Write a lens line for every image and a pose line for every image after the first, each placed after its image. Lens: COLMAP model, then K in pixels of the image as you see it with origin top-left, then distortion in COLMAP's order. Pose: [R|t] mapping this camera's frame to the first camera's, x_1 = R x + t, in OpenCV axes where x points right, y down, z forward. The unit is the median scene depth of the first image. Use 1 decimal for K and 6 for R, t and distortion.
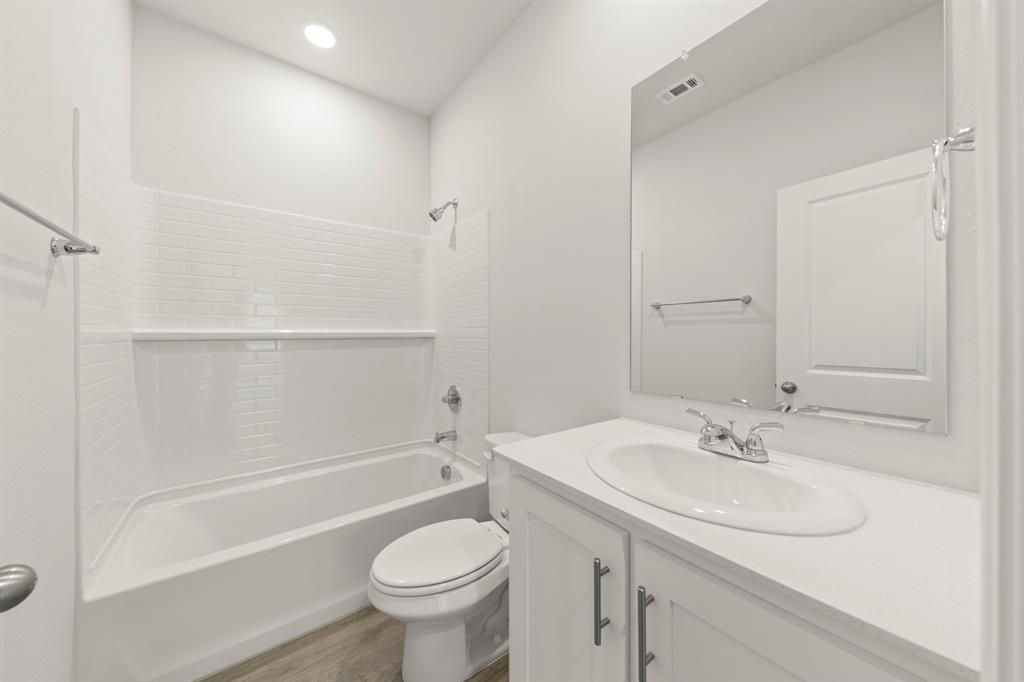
lens RADIAL K [[371.0, 0, 513.9], [0, 371.0, 332.5], [0, 0, 1]] dist [0.023868, 0.000061]
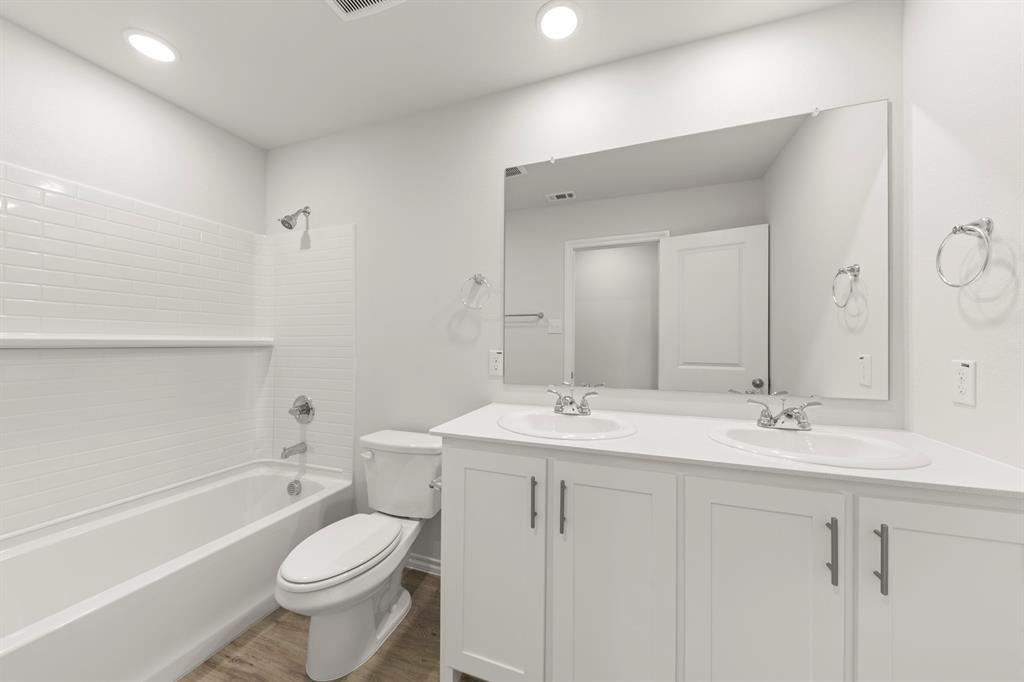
lens RADIAL K [[364.1, 0, 510.6], [0, 364.1, 340.7], [0, 0, 1]] dist [0.000338, 0.000050]
pose [[0.861947, -0.004468, 0.506978, -0.191563], [0.004933, 0.999988, 0.000425, 0.002299], [-0.506974, 0.002135, 0.861959, -0.095481]]
